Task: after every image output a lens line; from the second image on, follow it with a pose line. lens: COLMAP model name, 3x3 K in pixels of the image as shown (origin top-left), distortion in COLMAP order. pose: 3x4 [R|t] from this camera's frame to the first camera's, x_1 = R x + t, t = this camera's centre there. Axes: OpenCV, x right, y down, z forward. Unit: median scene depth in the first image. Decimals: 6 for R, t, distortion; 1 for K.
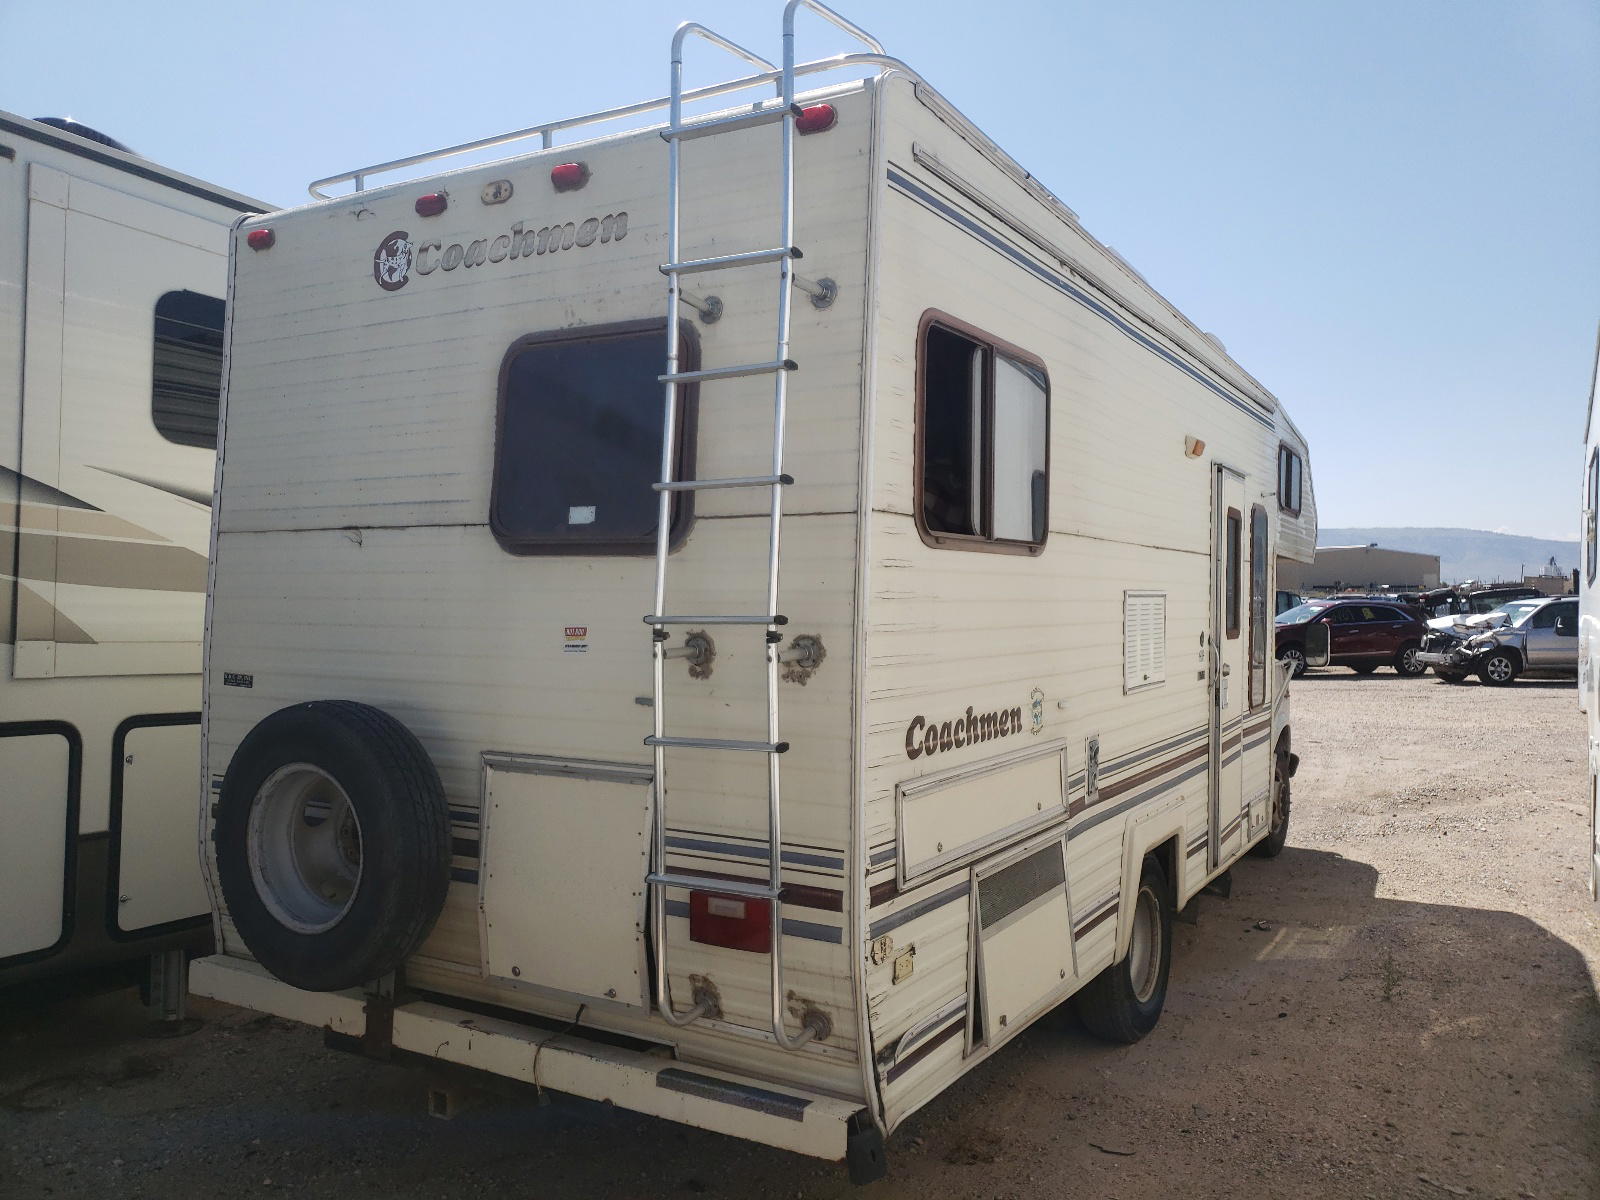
lens RADIAL K [[1226.1, 0, 800.0], [0, 1226.1, 600.0], [0, 0, 1]] dist [-0.035449, -0.006167]
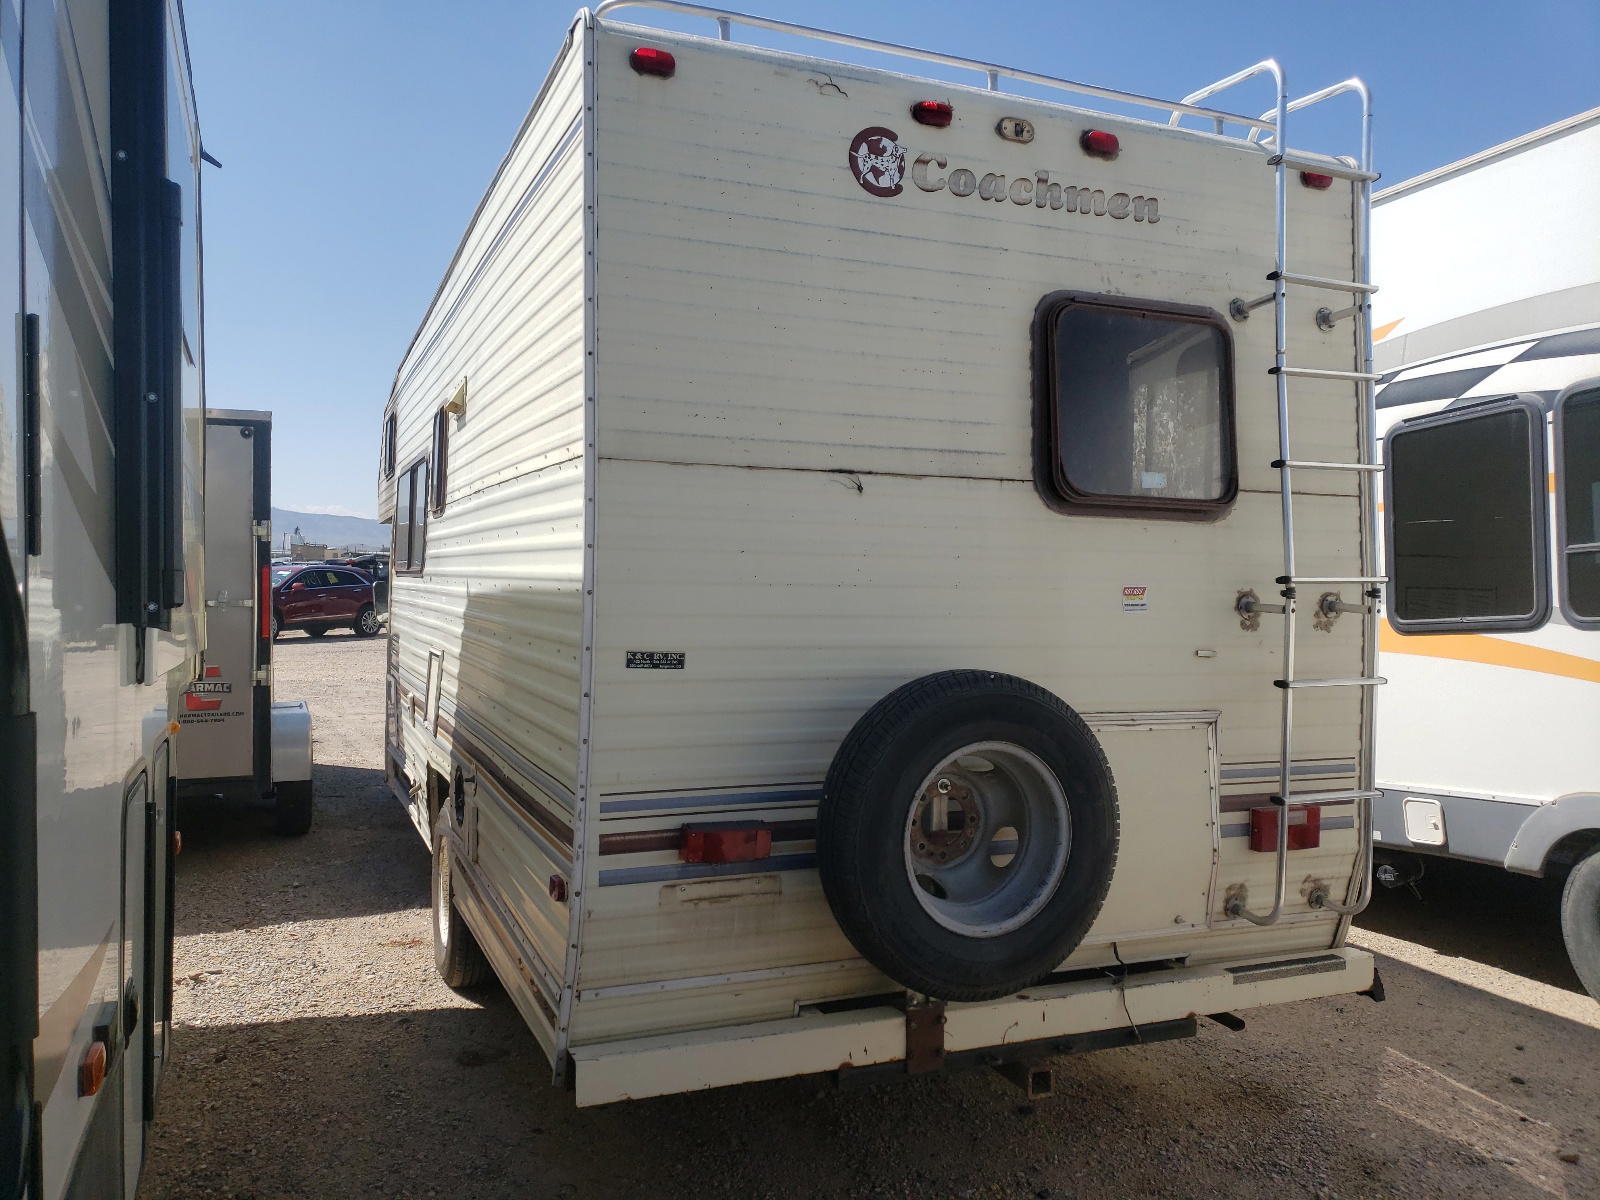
lens RADIAL K [[1205.6, 0, 798.1], [0, 1205.6, 607.9], [0, 0, 1]] dist [-0.000433, 0.002052]
pose [[0.641969, -0.014519, 0.766593, -1.080397], [-0.012841, 0.999477, 0.029683, 0.012181], [-0.766623, -0.028899, 0.641447, 0.516074]]
